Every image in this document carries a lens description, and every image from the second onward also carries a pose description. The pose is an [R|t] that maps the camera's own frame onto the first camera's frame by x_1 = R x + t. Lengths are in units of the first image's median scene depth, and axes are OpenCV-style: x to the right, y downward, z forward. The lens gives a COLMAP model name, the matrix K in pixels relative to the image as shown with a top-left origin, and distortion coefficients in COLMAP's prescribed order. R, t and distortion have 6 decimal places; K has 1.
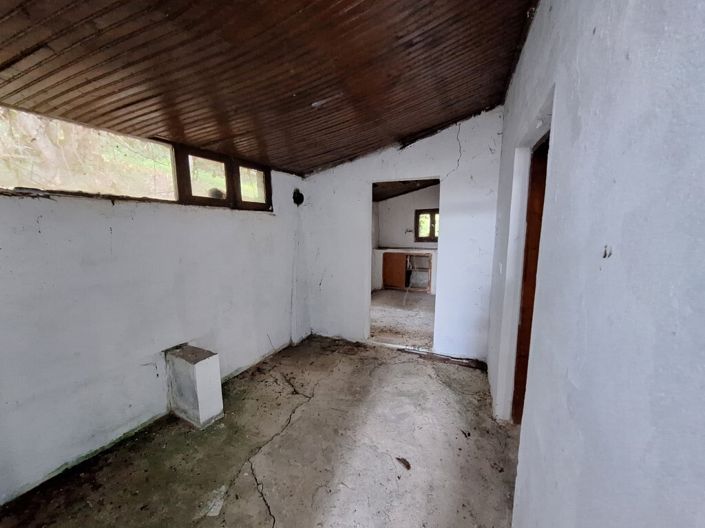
lens RADIAL K [[277.5, 0, 348.4], [0, 277.5, 269.2], [0, 0, 1]] dist [-0.002459, -0.000052]
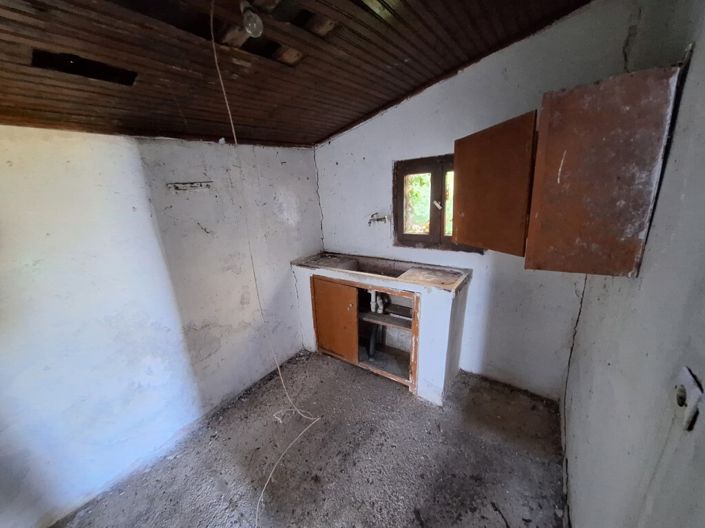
lens RADIAL K [[278.5, 0, 353.1], [0, 278.5, 265.2], [0, 0, 1]] dist [-0.001424, 0.000111]
pose [[0.977513, 0.016528, -0.210224, 0.542055], [0.014970, 0.988969, 0.147364, -0.266298], [0.210341, -0.147197, 0.966483, 1.211110]]
